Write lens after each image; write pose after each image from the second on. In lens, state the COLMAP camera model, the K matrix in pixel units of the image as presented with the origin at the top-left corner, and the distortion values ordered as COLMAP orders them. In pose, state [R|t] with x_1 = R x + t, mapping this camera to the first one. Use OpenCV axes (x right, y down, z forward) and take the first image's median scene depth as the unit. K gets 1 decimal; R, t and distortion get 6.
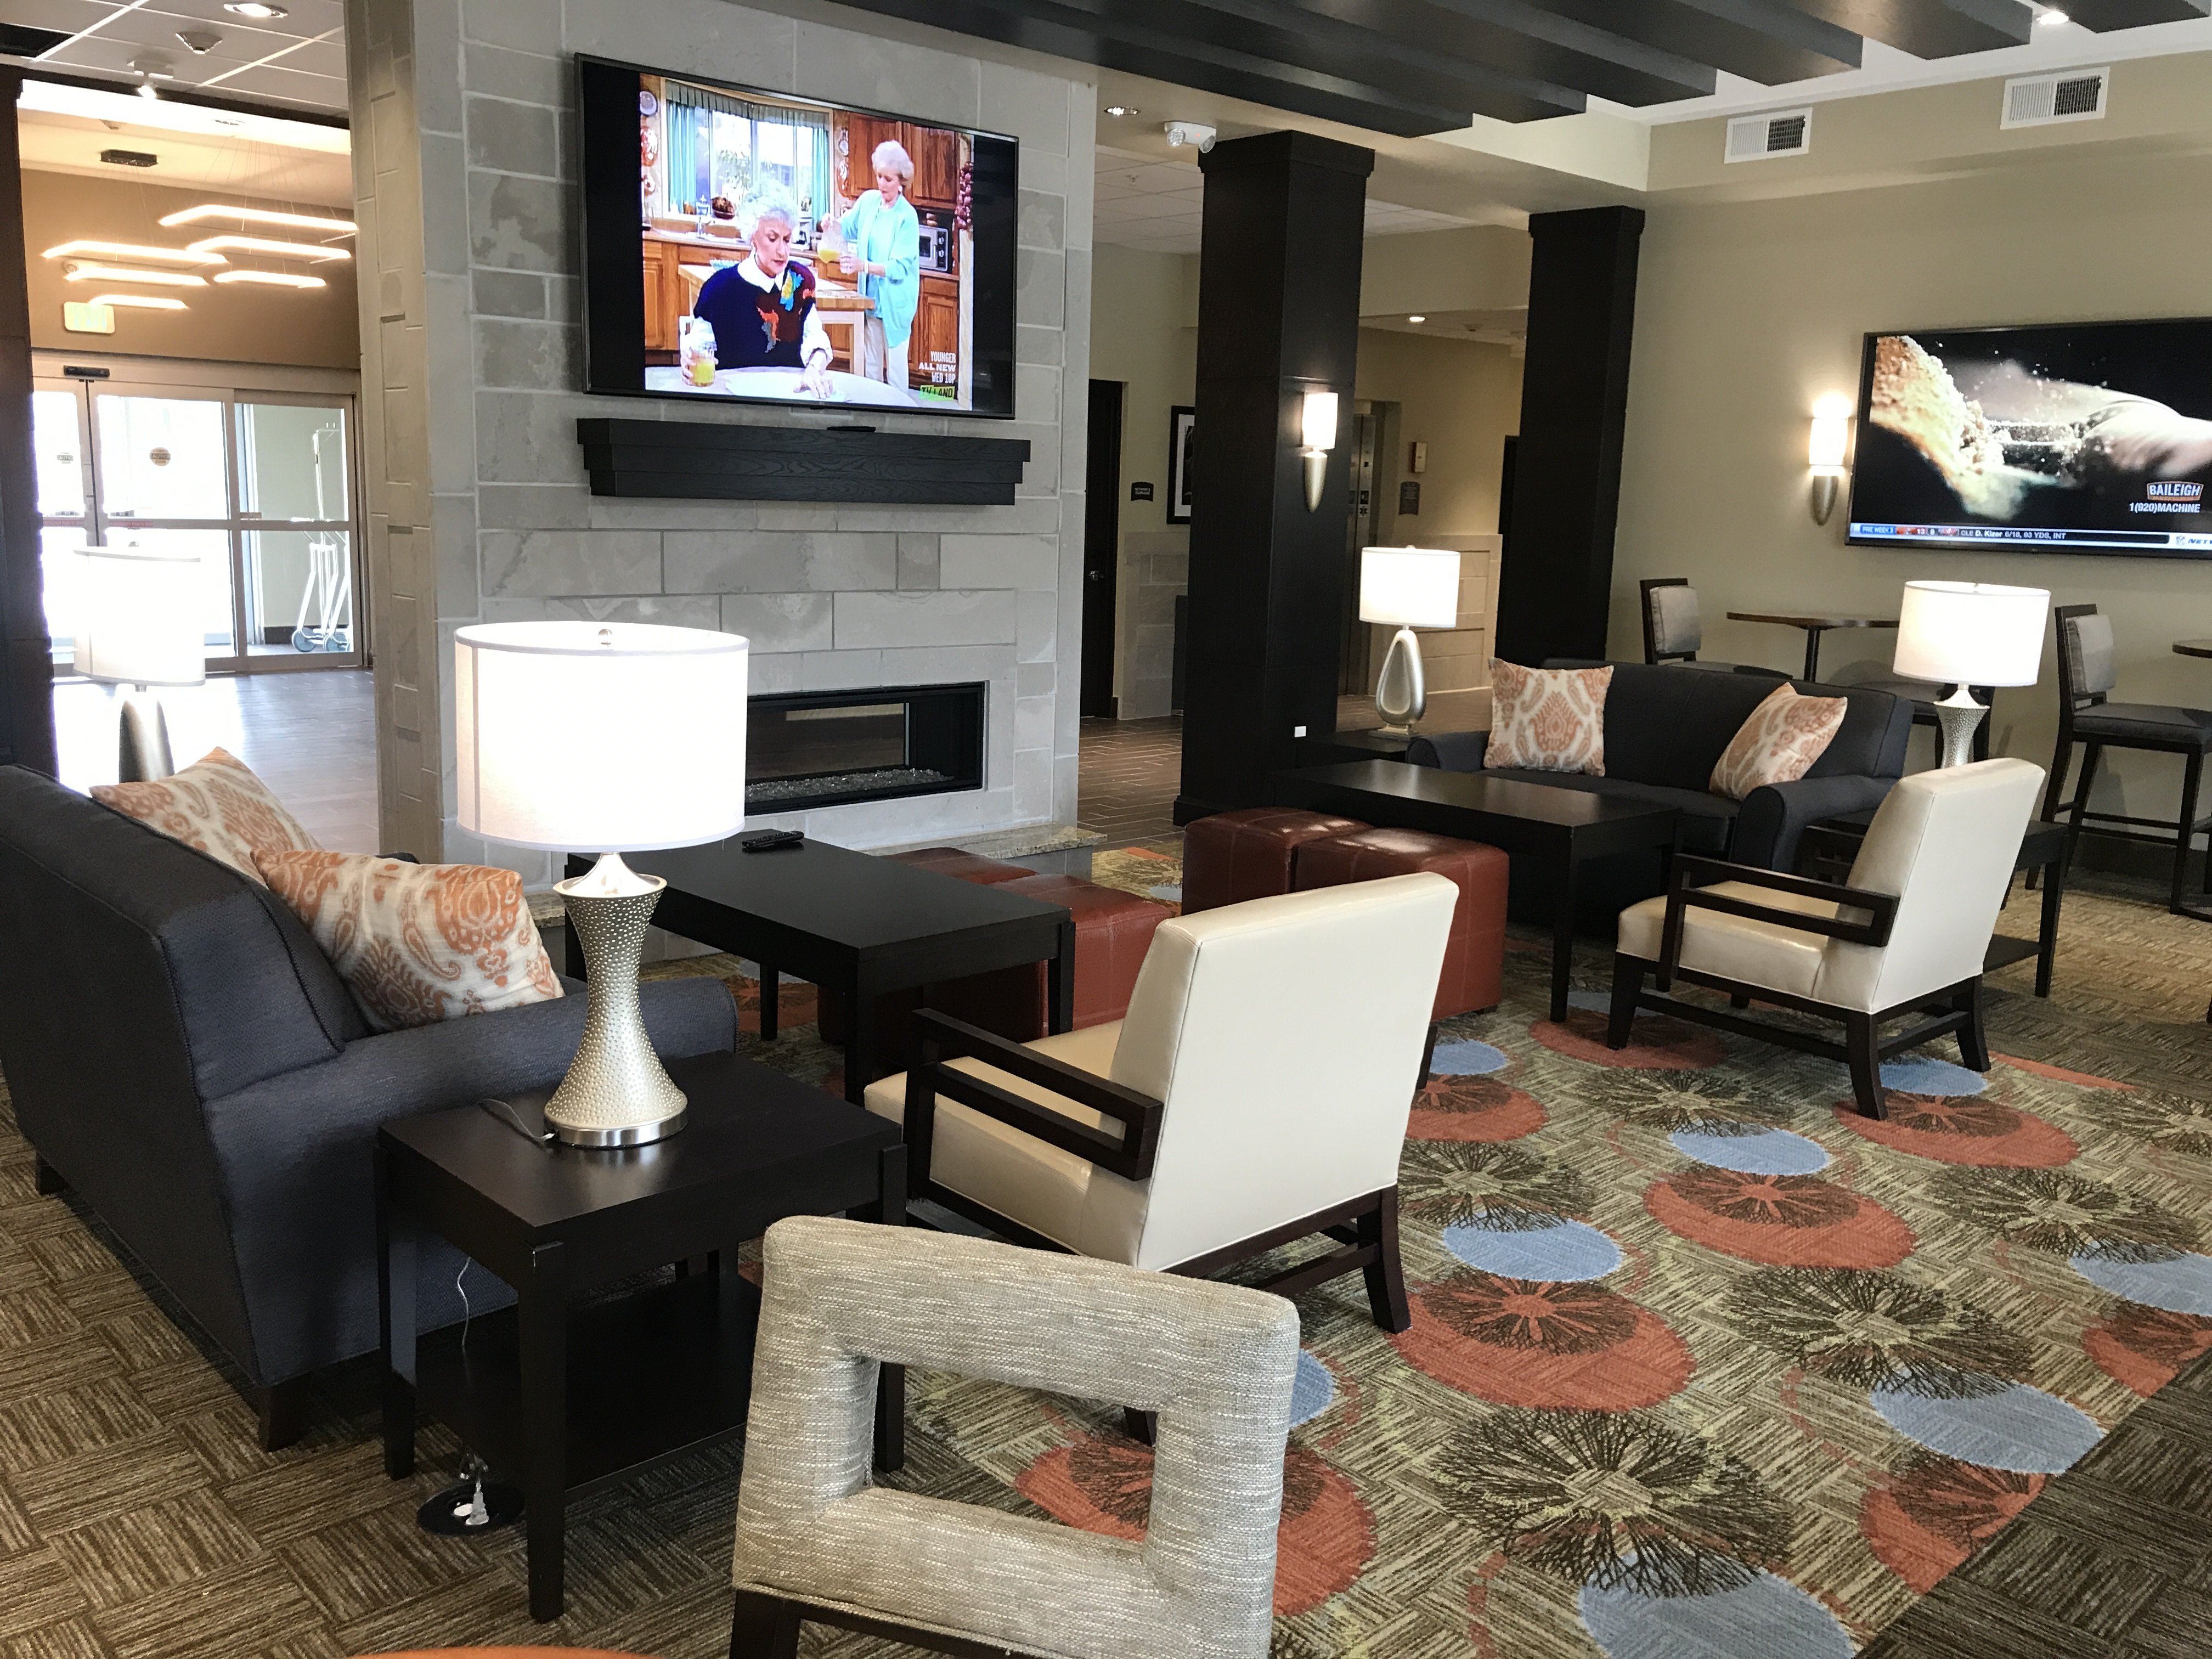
lens RADIAL K [[1814.1, 0, 1106.1], [0, 1814.1, 833.1], [0, 0, 1]] dist [0.036951, -0.016239]
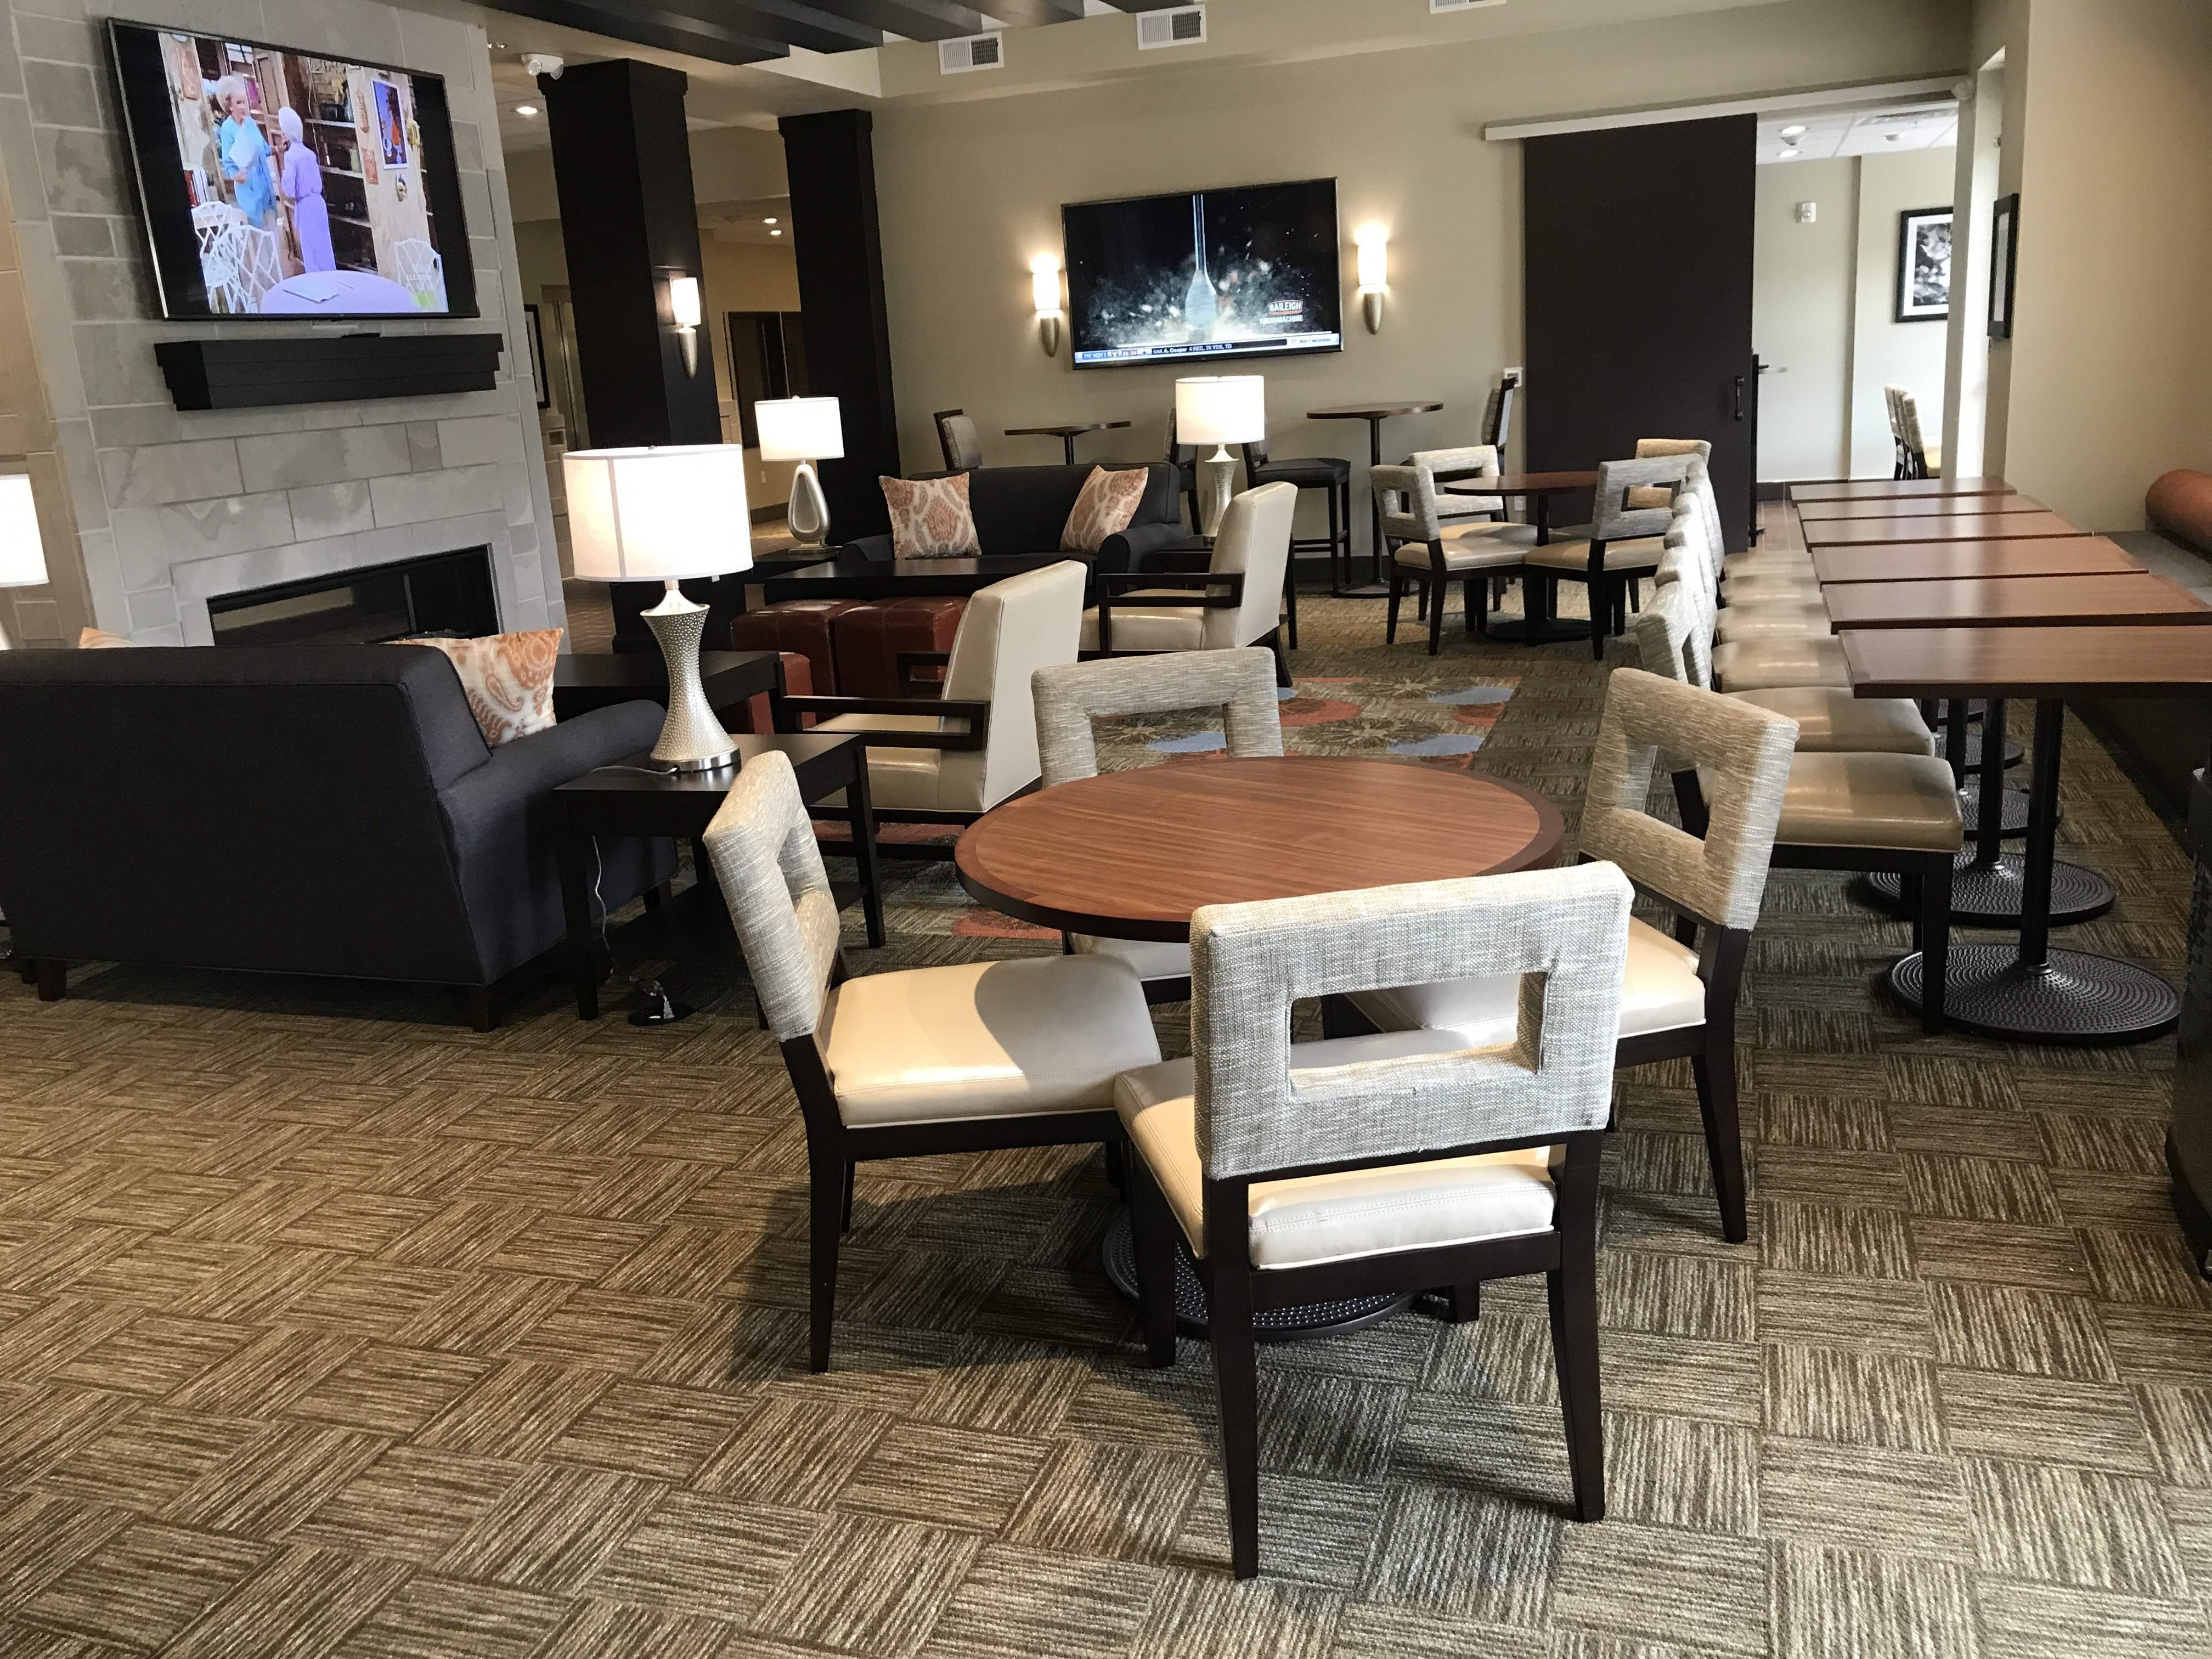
lens RADIAL K [[1814.1, 0, 1108.2], [0, 1814.1, 819.4], [0, 0, 1]] dist [0.036951, -0.016239]
pose [[0.878081, -0.202879, 0.433376, -0.279491], [0.179206, 0.979185, 0.095295, 0.052307], [-0.443689, -0.006013, 0.896161, -0.249319]]
